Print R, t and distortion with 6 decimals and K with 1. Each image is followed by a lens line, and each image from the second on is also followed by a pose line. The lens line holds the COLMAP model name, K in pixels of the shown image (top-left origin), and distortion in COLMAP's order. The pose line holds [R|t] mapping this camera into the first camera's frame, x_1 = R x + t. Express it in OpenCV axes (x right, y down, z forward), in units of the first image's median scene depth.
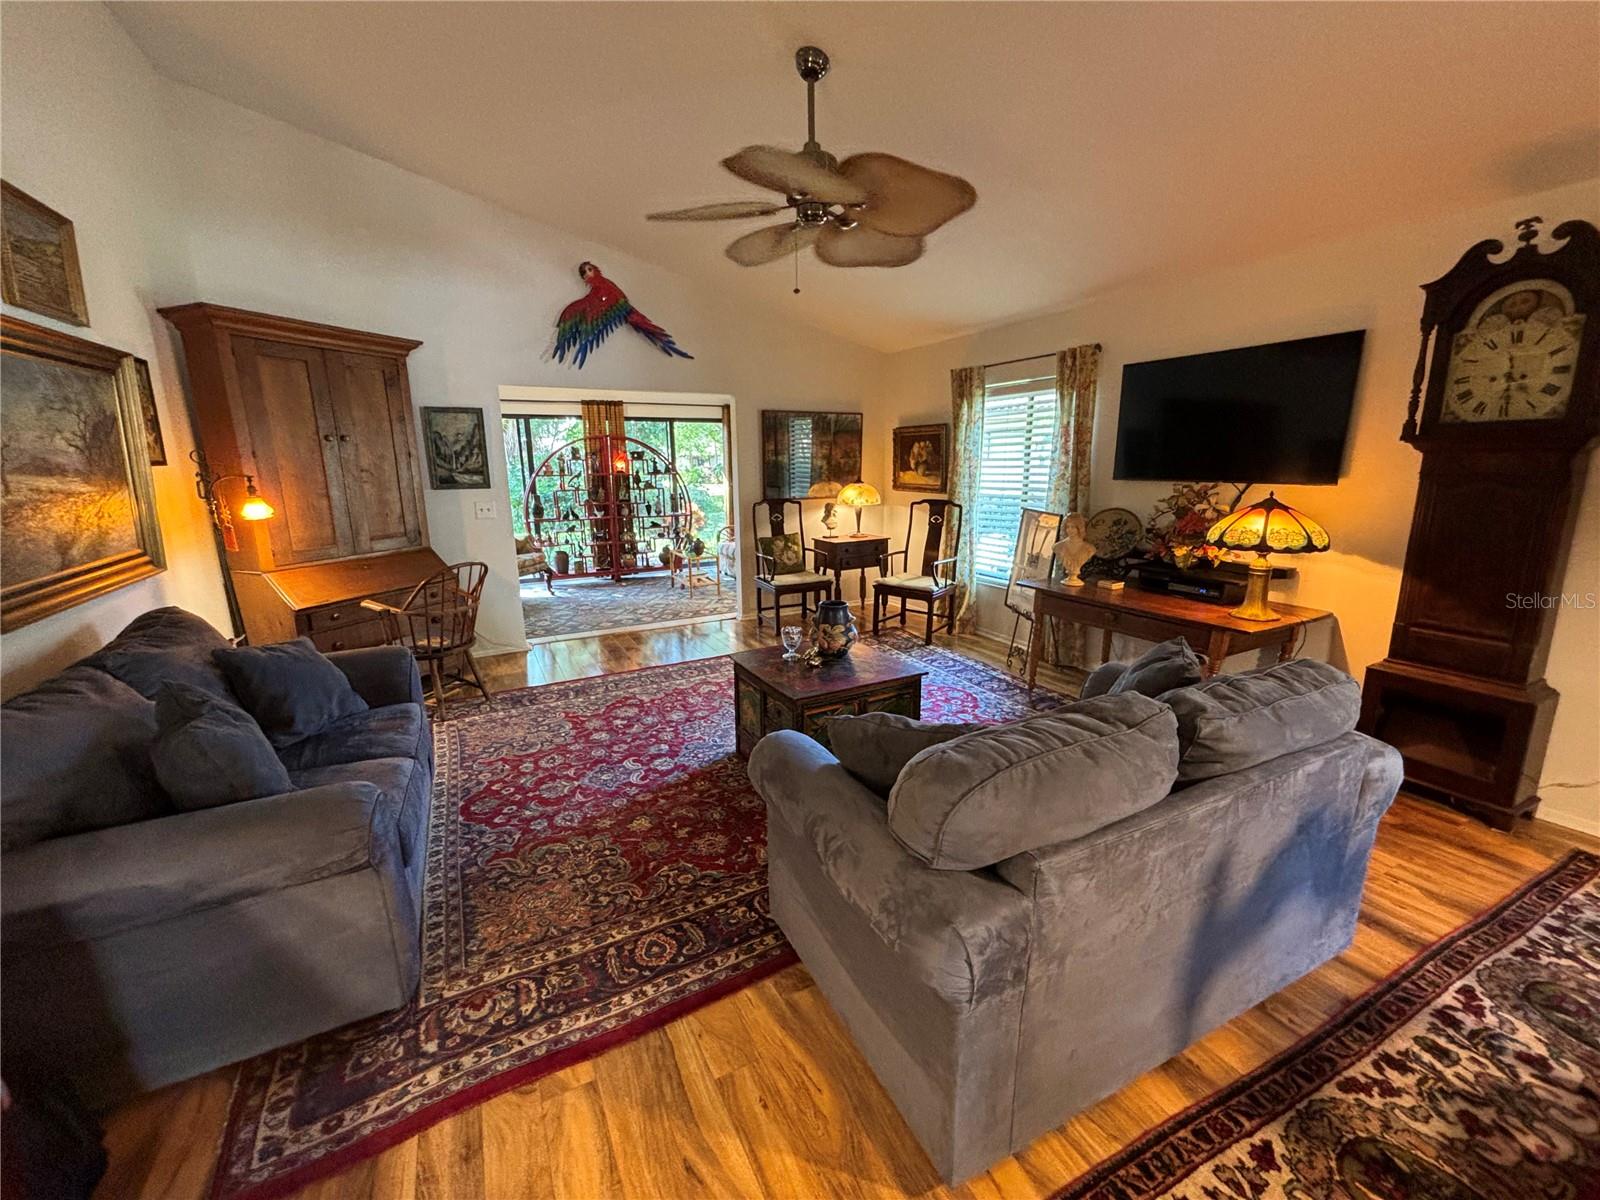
lens RADIAL K [[643.9, 0, 793.8], [0, 643.9, 601.1], [0, 0, 1]] dist [0.001473, -0.000719]
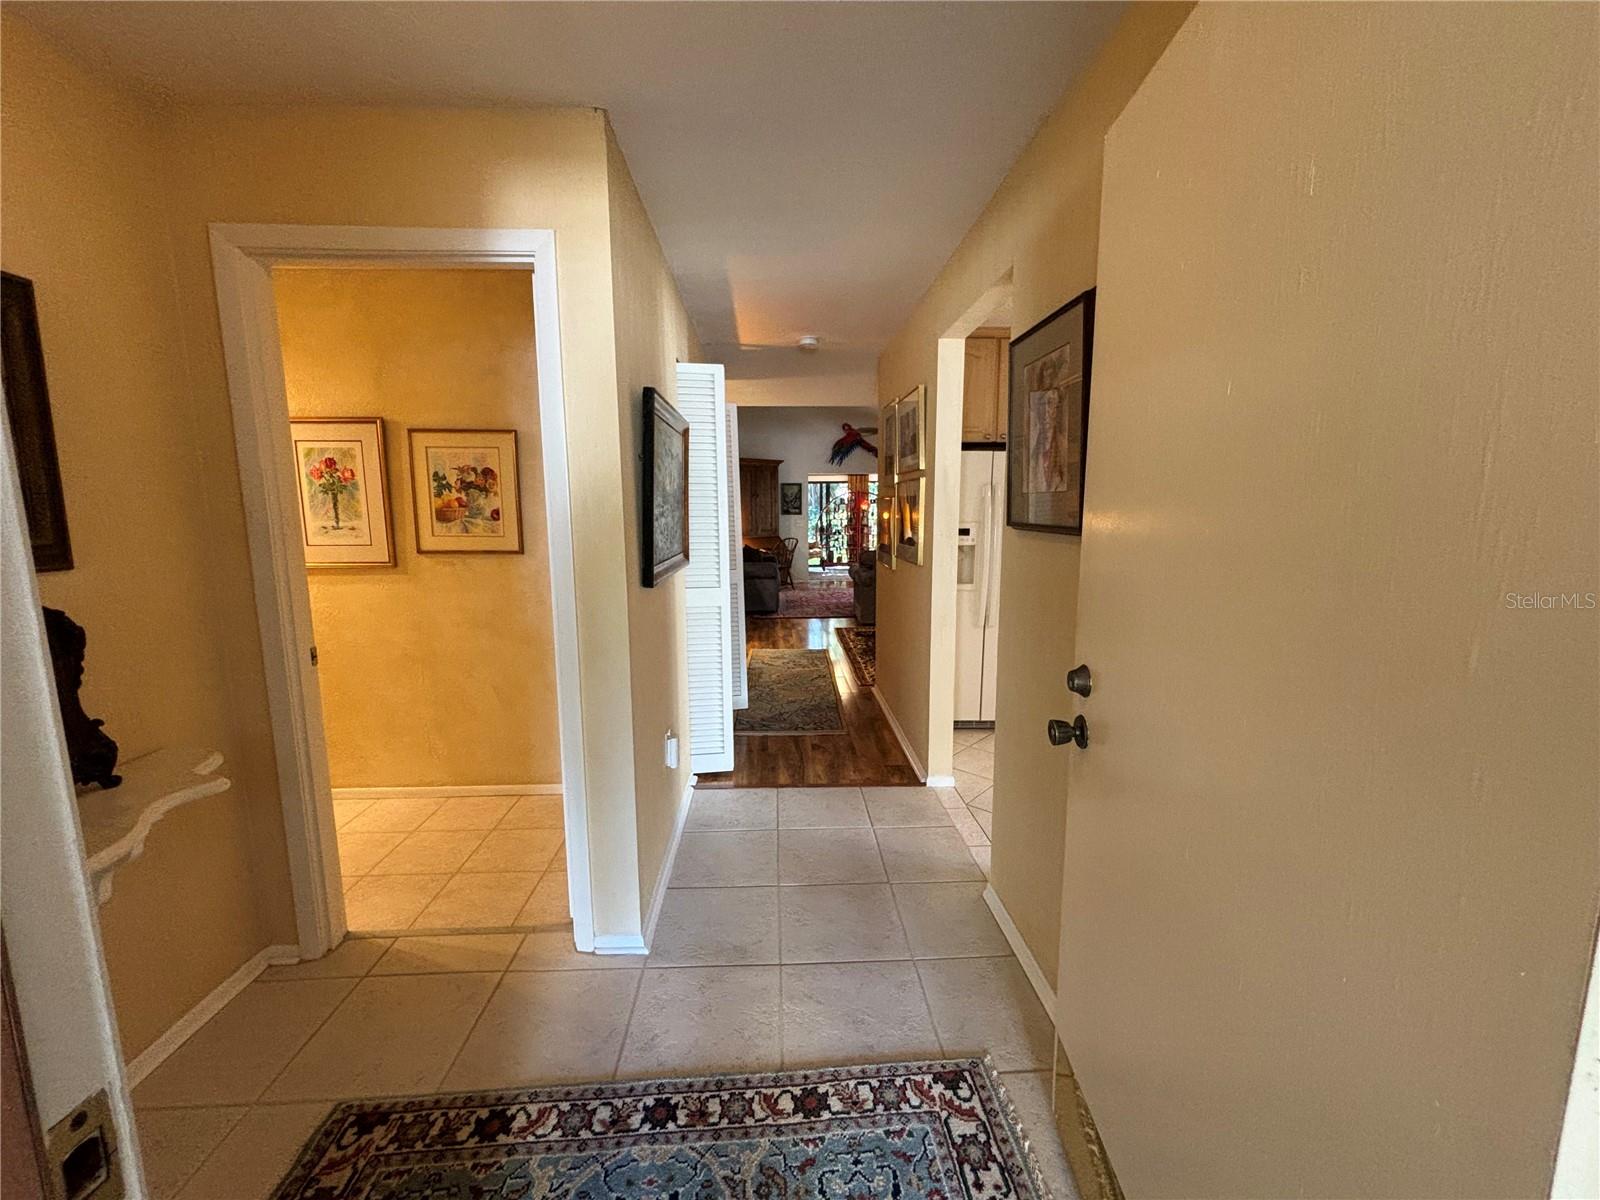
lens RADIAL K [[643.9, 0, 801.7], [0, 643.9, 596.1], [0, 0, 1]] dist [0.001473, -0.000719]
pose [[0.911255, 0.065079, -0.406667, 0.187672], [-0.094231, 0.994189, -0.052051, 0.088984], [0.400916, 0.085753, 0.912092, -0.414284]]
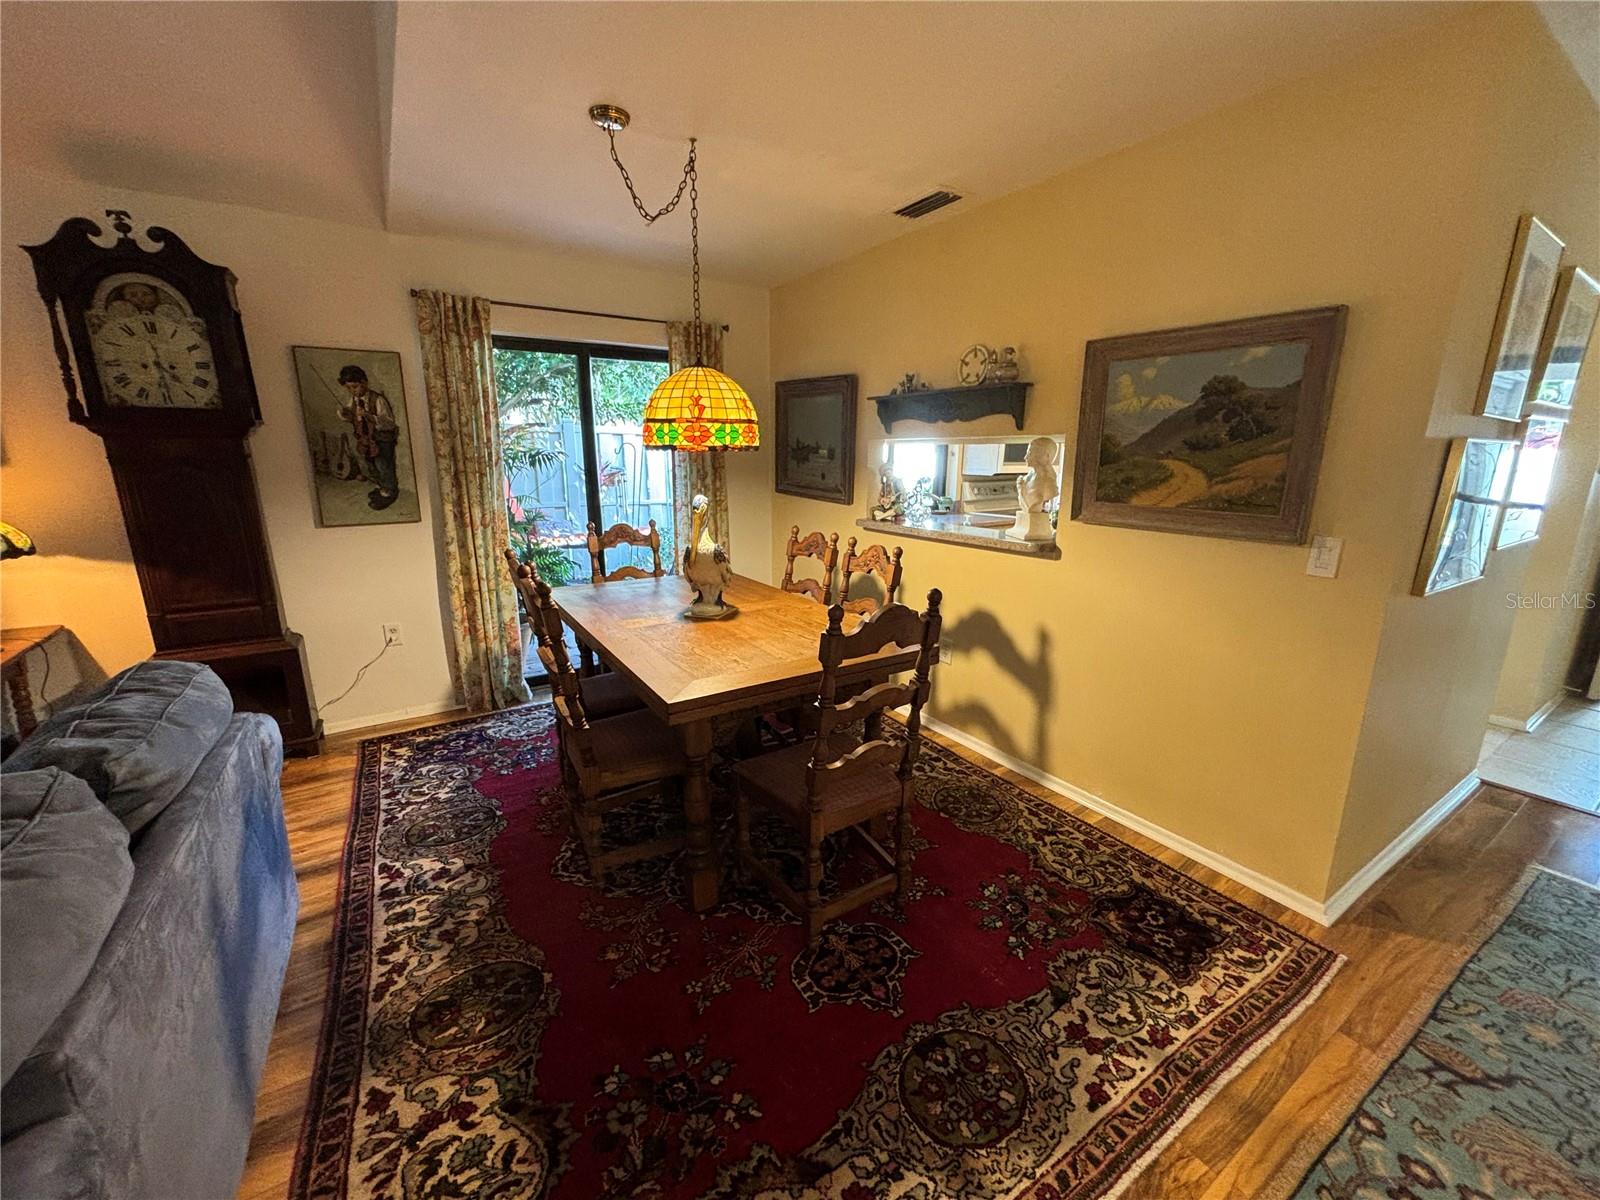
lens RADIAL K [[643.9, 0, 803.5], [0, 643.9, 602.9], [0, 0, 1]] dist [0.001473, -0.000719]
pose [[-0.101964, -0.217459, 0.970729, -0.155759], [0.212590, 0.948509, 0.234812, -0.004302], [-0.971807, 0.230310, -0.050484, 0.167717]]
